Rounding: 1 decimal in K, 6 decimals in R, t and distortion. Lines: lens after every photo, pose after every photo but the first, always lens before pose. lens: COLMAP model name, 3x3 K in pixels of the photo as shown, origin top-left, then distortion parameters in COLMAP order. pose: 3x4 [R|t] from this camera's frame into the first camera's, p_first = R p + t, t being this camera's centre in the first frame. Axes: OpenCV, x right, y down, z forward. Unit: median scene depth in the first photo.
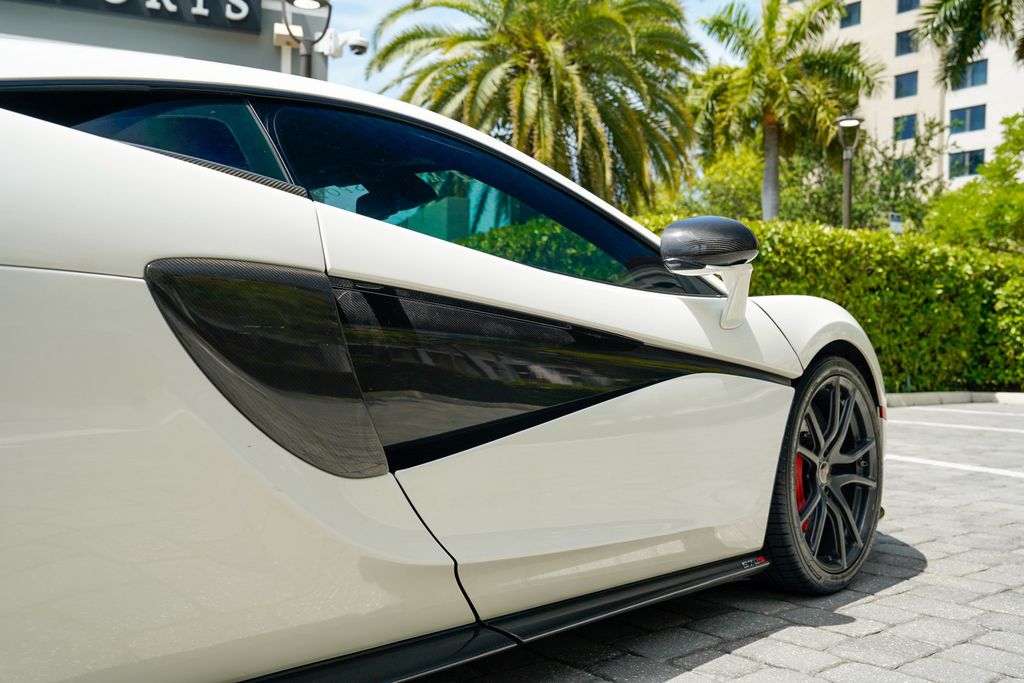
lens RADIAL K [[982.7, 0, 513.0], [0, 982.7, 348.4], [0, 0, 1]] dist [-0.013934, 0.122245]
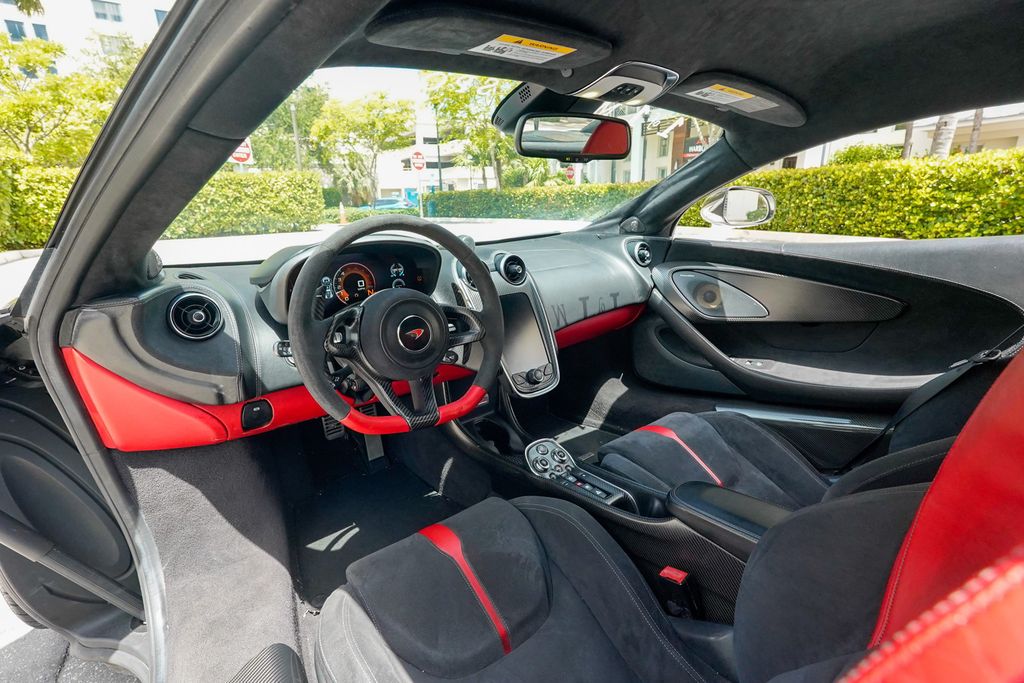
lens RADIAL K [[467.1, 0, 504.0], [0, 467.1, 340.1], [0, 0, 1]] dist [-0.018315, 0.008249]
pose [[0.171740, -0.296814, 0.939365, -0.091604], [0.014895, 0.954206, 0.298780, -0.024230], [-0.985030, -0.037320, 0.168297, 0.213153]]
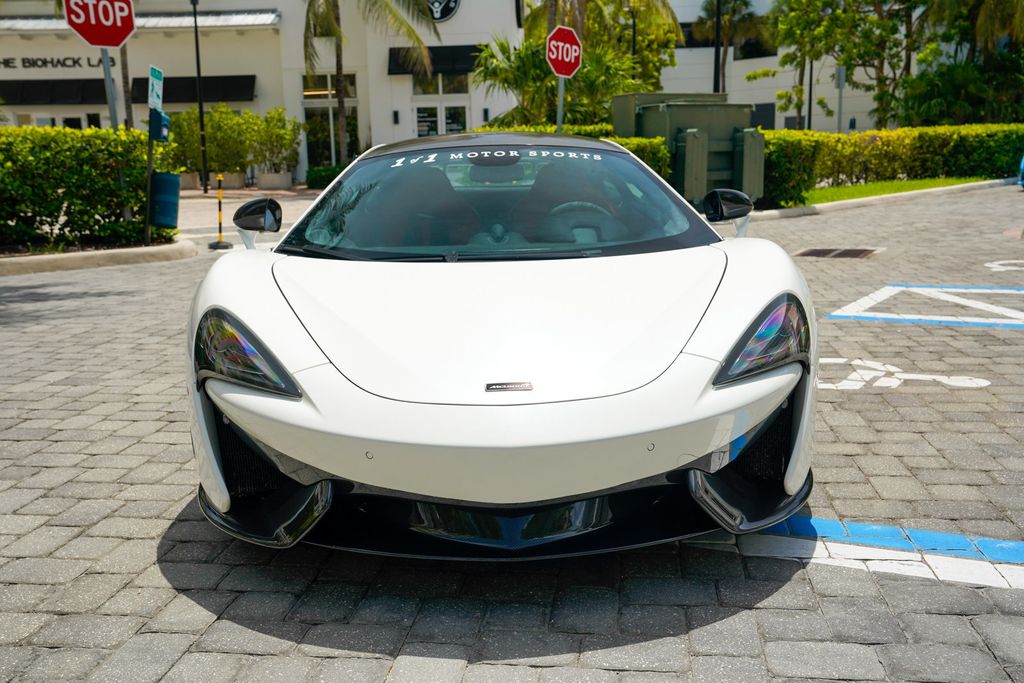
lens RADIAL K [[988.8, 0, 514.4], [0, 988.8, 343.1], [0, 0, 1]] dist [-0.007868, 0.125259]
pose [[-0.735081, 0.124626, -0.666426, 0.184847], [0.015334, 0.985765, 0.167431, -0.029791], [0.677805, 0.112856, -0.726528, 0.451796]]
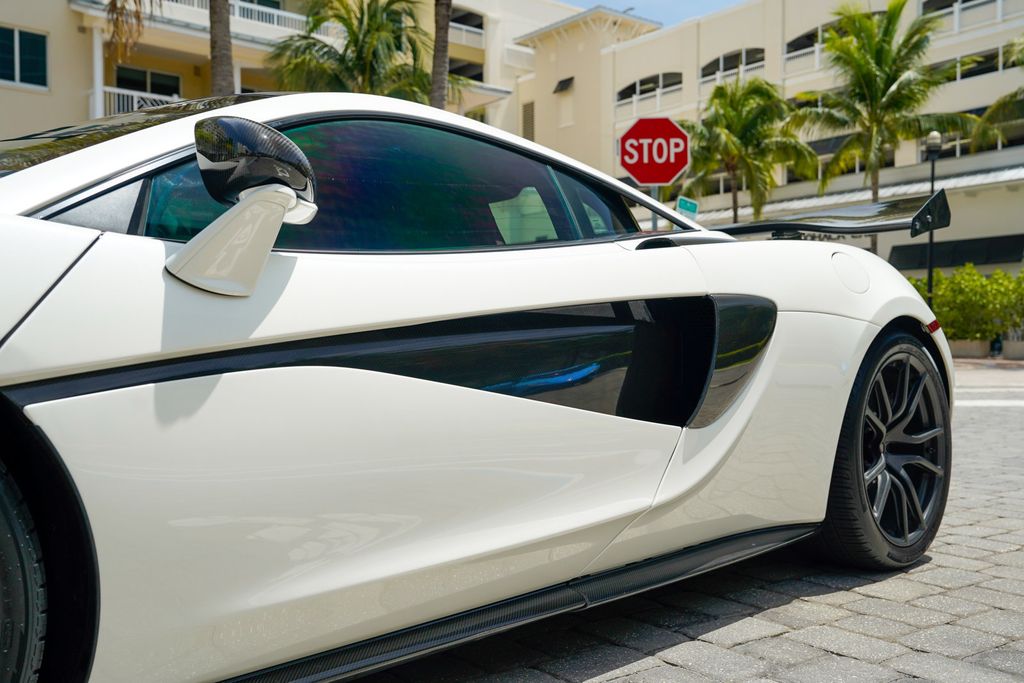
lens RADIAL K [[986.0, 0, 509.4], [0, 986.0, 343.6], [0, 0, 1]] dist [-0.007322, 0.100999]
pose [[-0.997836, -0.015166, 0.063976, -0.109309], [-0.015915, 0.999810, -0.011215, 0.001356], [-0.063793, -0.012209, -0.997888, 0.377655]]
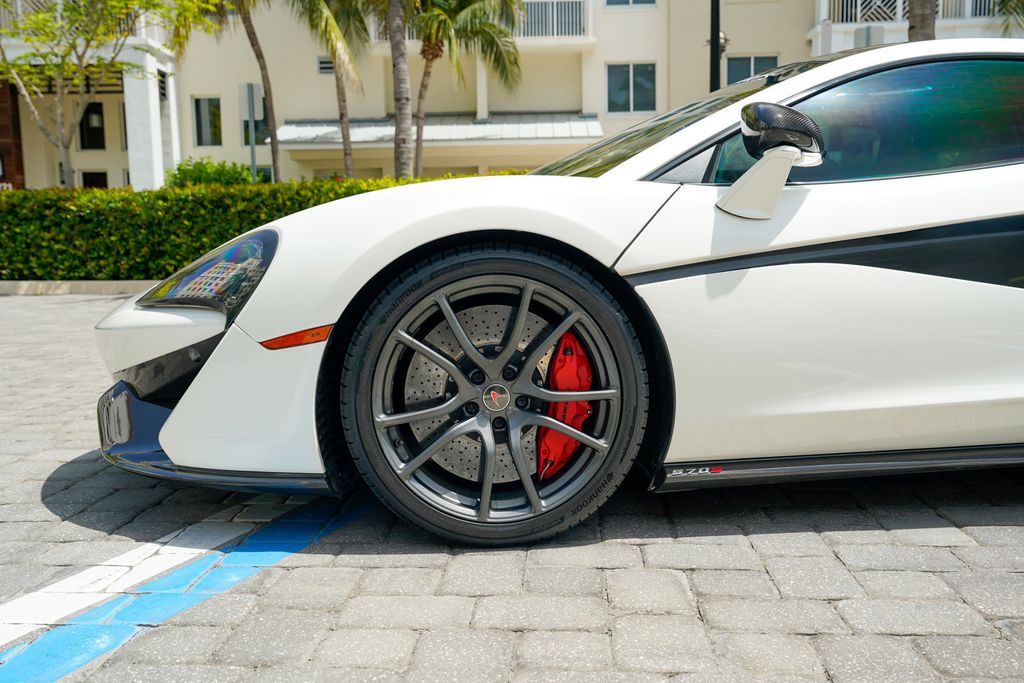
lens RADIAL K [[985.0, 0, 515.9], [0, 985.0, 345.7], [0, 0, 1]] dist [-0.013622, 0.150312]
pose [[-0.720922, -0.072527, 0.689210, -0.160289], [0.002498, 0.994230, 0.107239, -0.001175], [-0.693011, 0.079033, -0.716582, 0.424312]]
